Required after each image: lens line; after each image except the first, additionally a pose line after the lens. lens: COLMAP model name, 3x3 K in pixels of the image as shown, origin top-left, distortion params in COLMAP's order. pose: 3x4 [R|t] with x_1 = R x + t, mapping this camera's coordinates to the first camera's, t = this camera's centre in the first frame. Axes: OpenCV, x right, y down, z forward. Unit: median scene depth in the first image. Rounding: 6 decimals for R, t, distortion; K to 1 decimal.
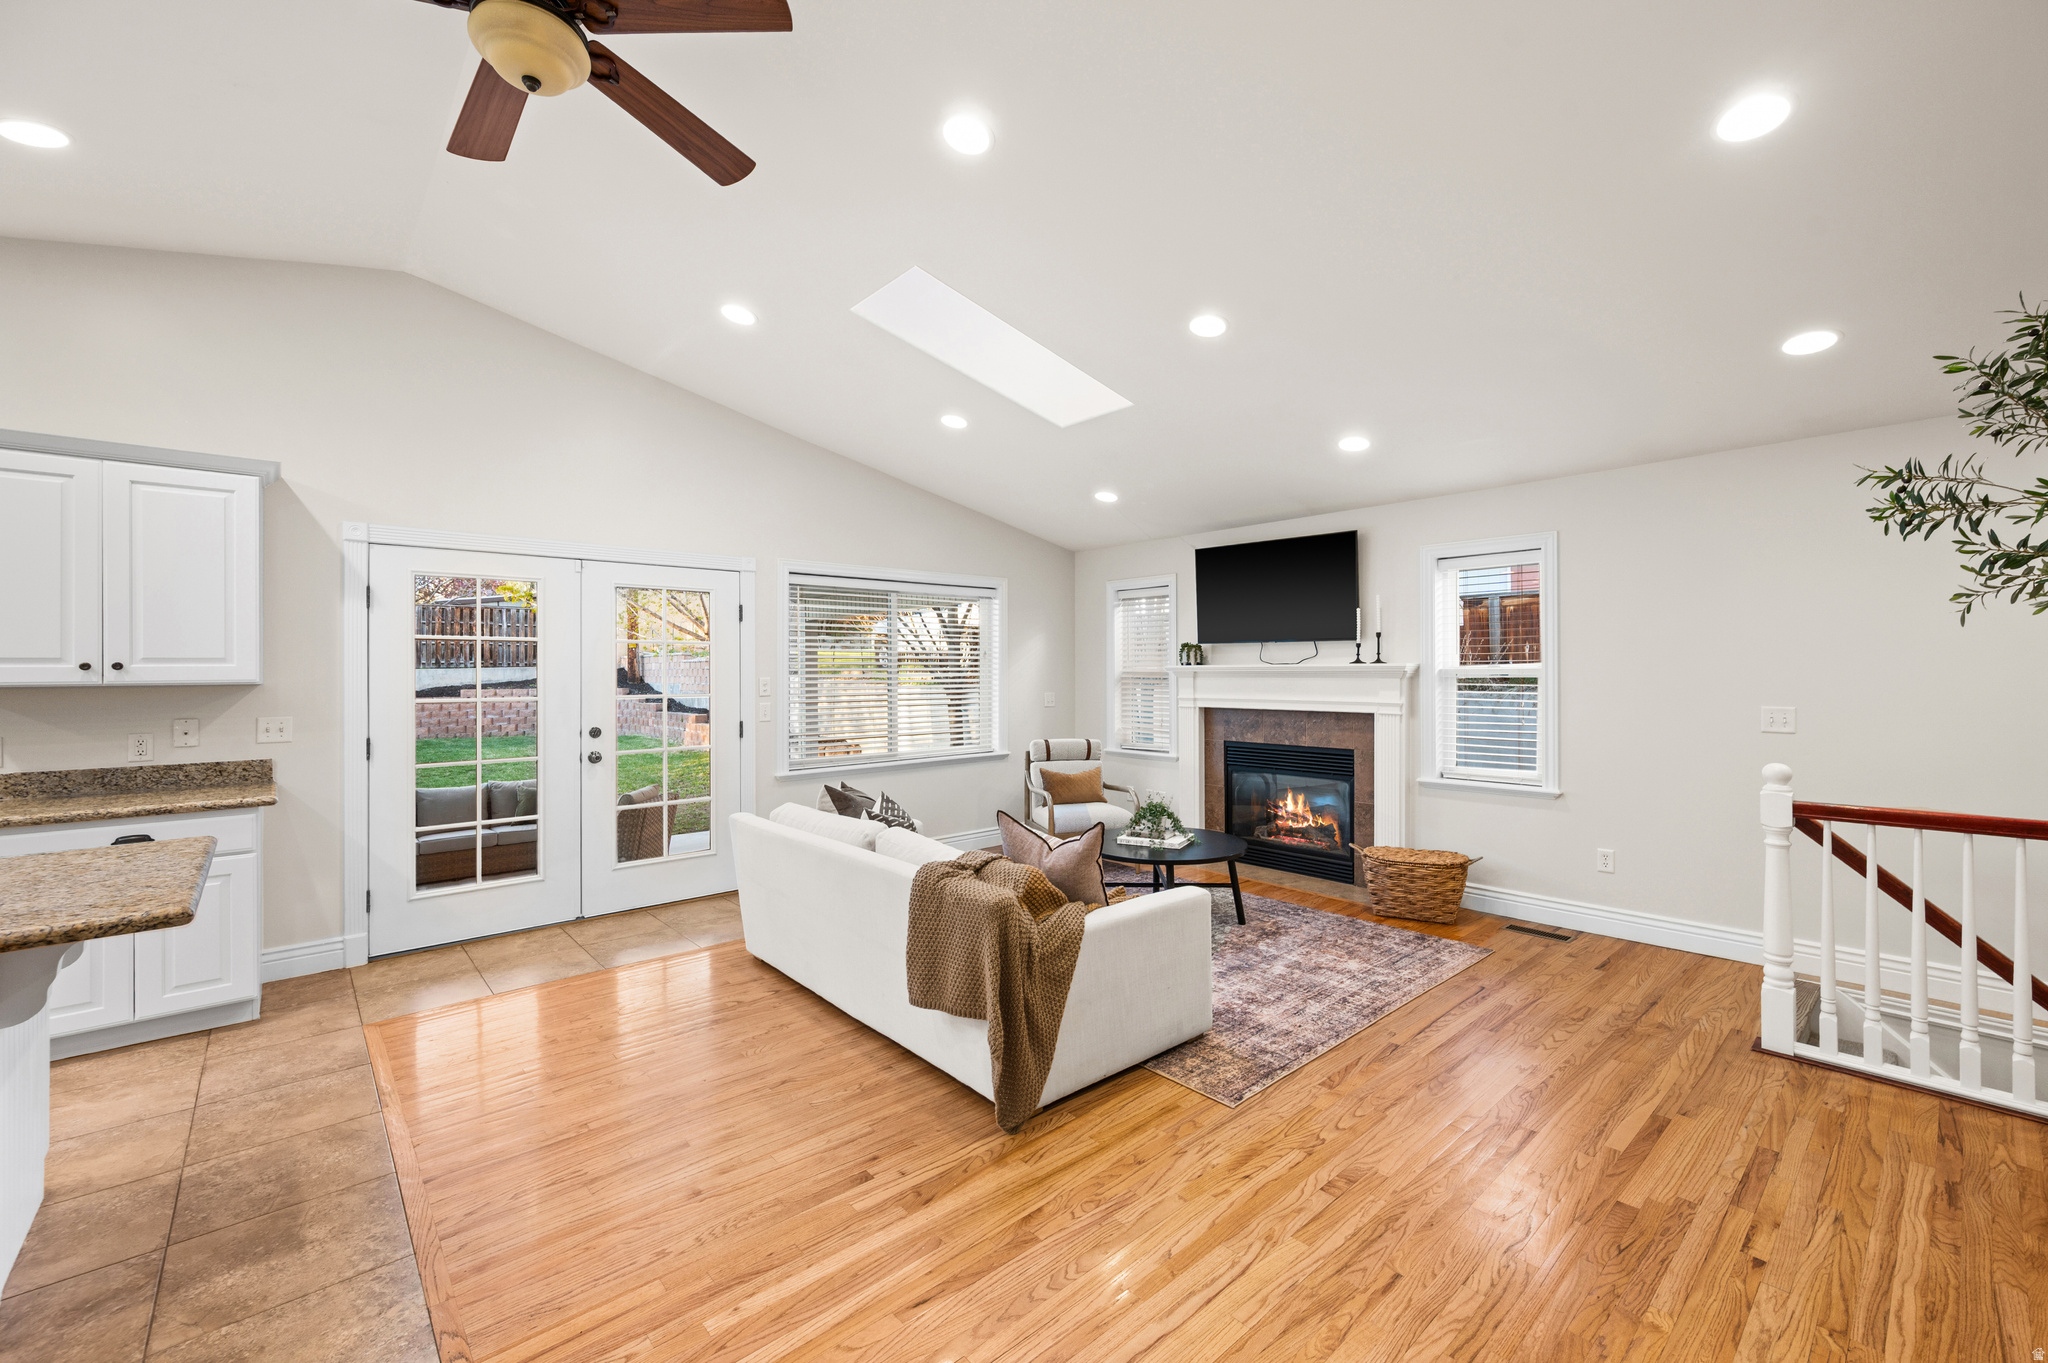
lens RADIAL K [[820.7, 0, 1037.9], [0, 820.7, 675.9], [0, 0, 1]] dist [-0.005501, 0.001832]
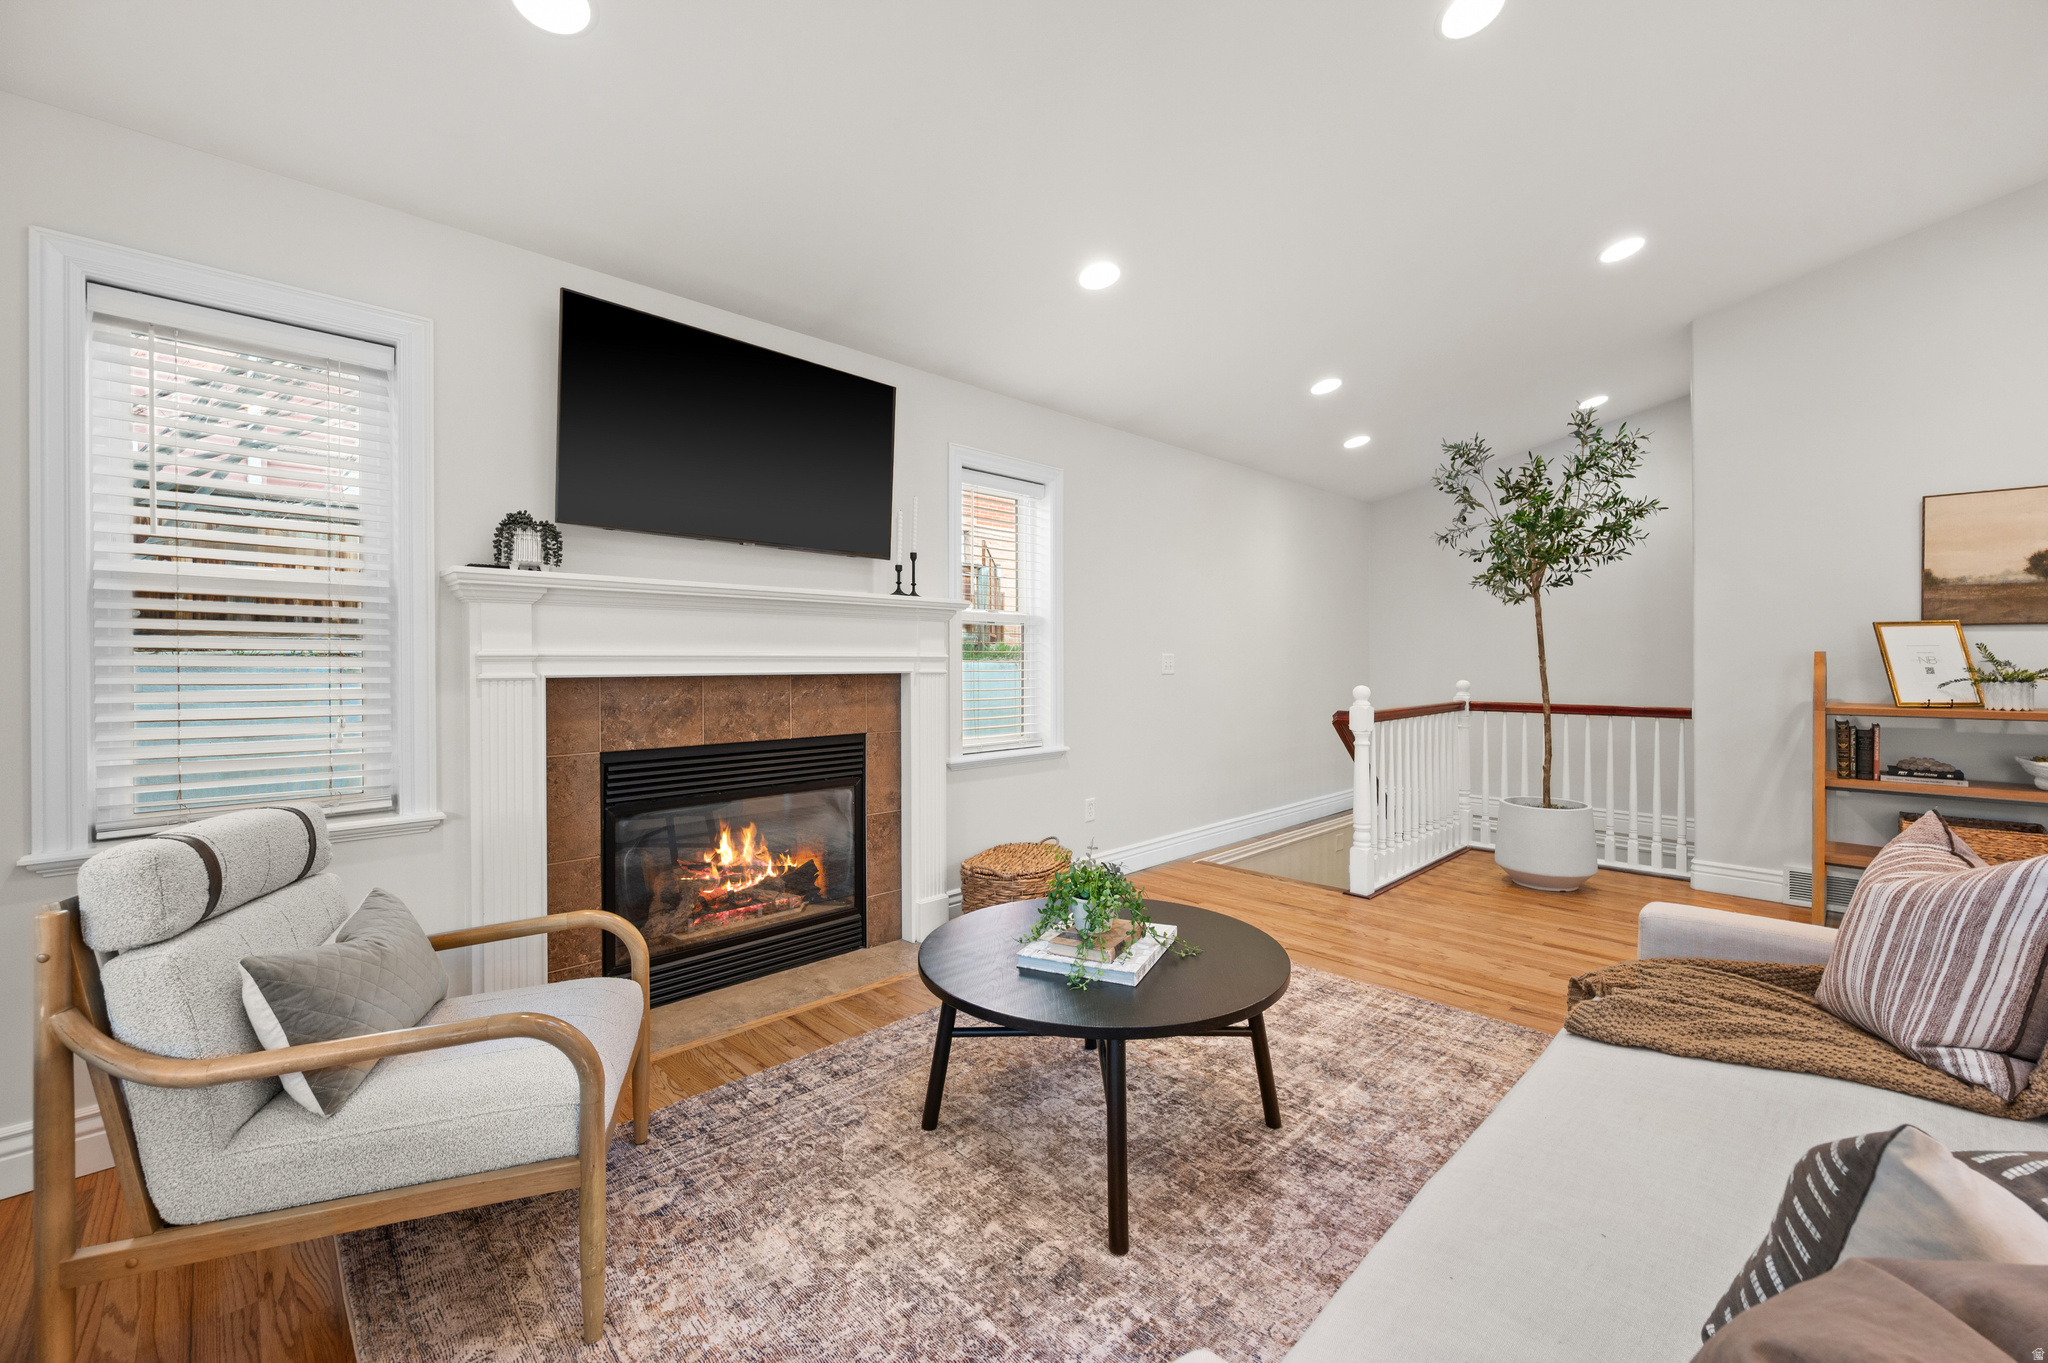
lens RADIAL K [[820.7, 0, 1039.3], [0, 820.7, 672.4], [0, 0, 1]] dist [-0.005501, 0.001832]
pose [[-0.046949, -0.007519, 0.998869, -0.294418], [0.006661, 0.999947, 0.007840, 0.046189], [-0.998875, 0.007022, -0.046896, 1.050404]]
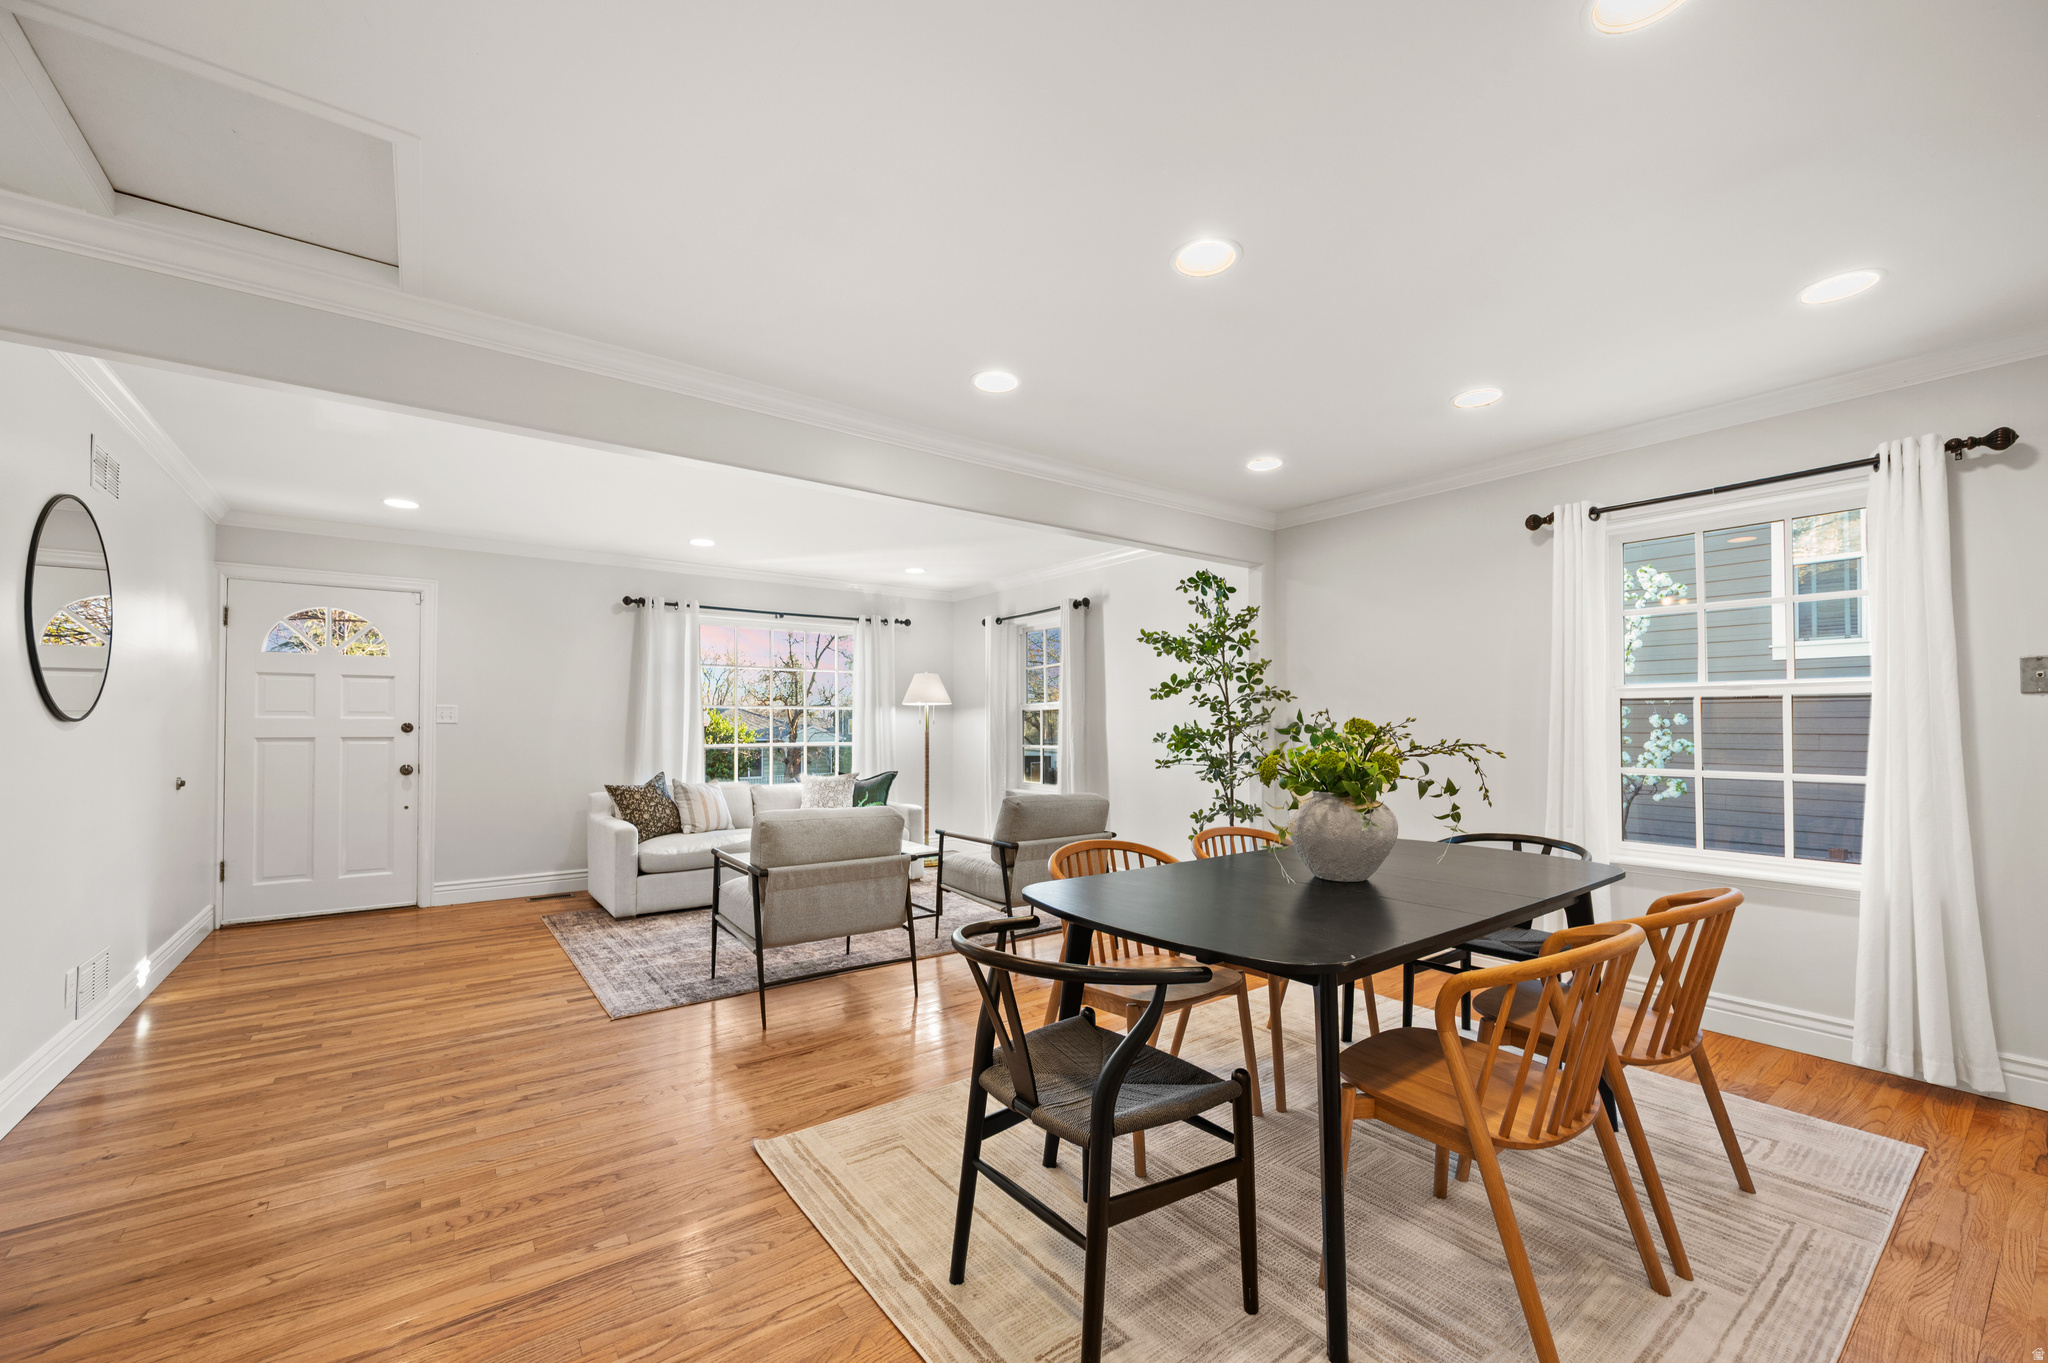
lens RADIAL K [[820.7, 0, 1014.9], [0, 820.7, 711.6], [0, 0, 1]] dist [-0.005501, 0.001832]
pose [[-0.086271, -0.009686, -0.996225, 1.181937], [-0.000550, 0.999953, -0.009675, 0.038440], [0.996272, -0.000287, -0.086272, 1.306301]]
